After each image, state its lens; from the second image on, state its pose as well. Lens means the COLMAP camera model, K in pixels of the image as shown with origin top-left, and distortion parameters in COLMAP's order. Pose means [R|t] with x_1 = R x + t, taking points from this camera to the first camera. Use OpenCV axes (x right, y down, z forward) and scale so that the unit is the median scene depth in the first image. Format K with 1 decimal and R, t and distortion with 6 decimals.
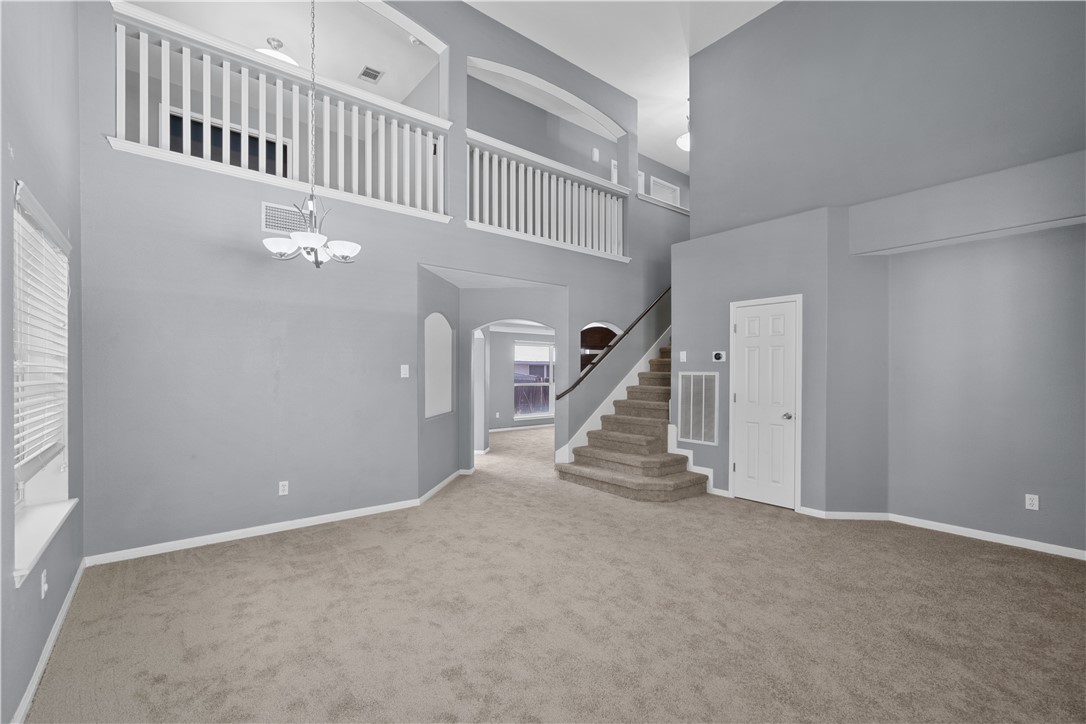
lens RADIAL K [[472.7, 0, 544.8], [0, 472.7, 371.0], [0, 0, 1]] dist [-0.002248, 0.000491]
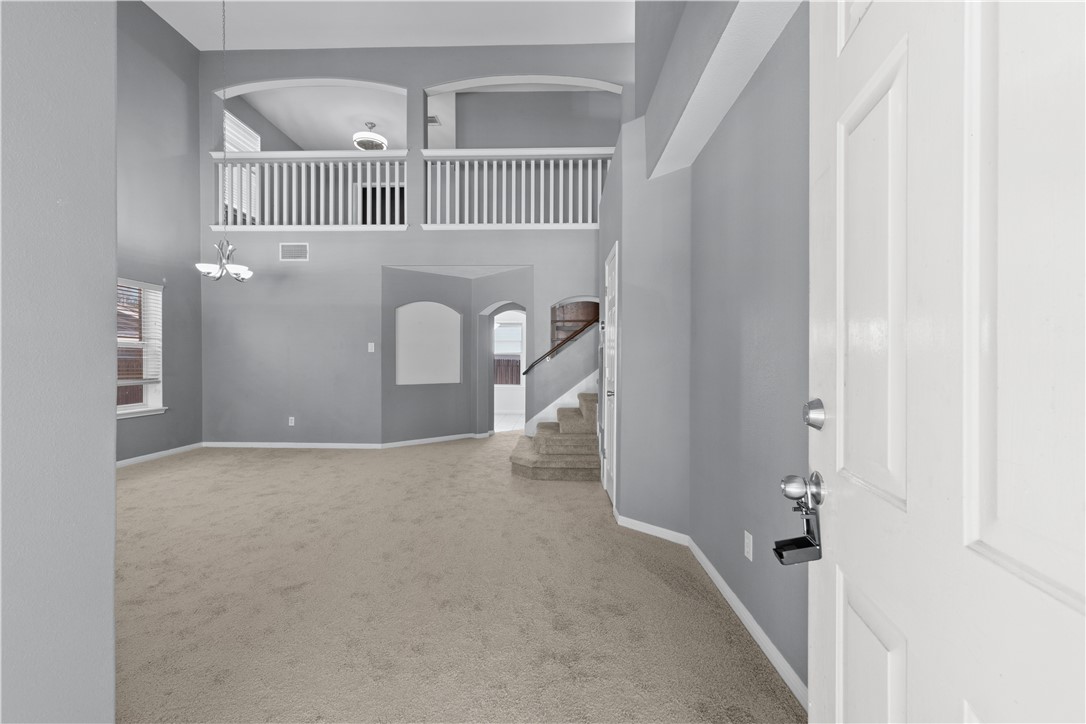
lens RADIAL K [[472.7, 0, 545.8], [0, 472.7, 362.2], [0, 0, 1]] dist [-0.002248, 0.000491]
pose [[0.758505, -0.000578, -0.651667, 0.907776], [-0.001056, 0.999997, -0.002115, 0.042238], [0.651666, 0.002292, 0.758503, 0.287583]]
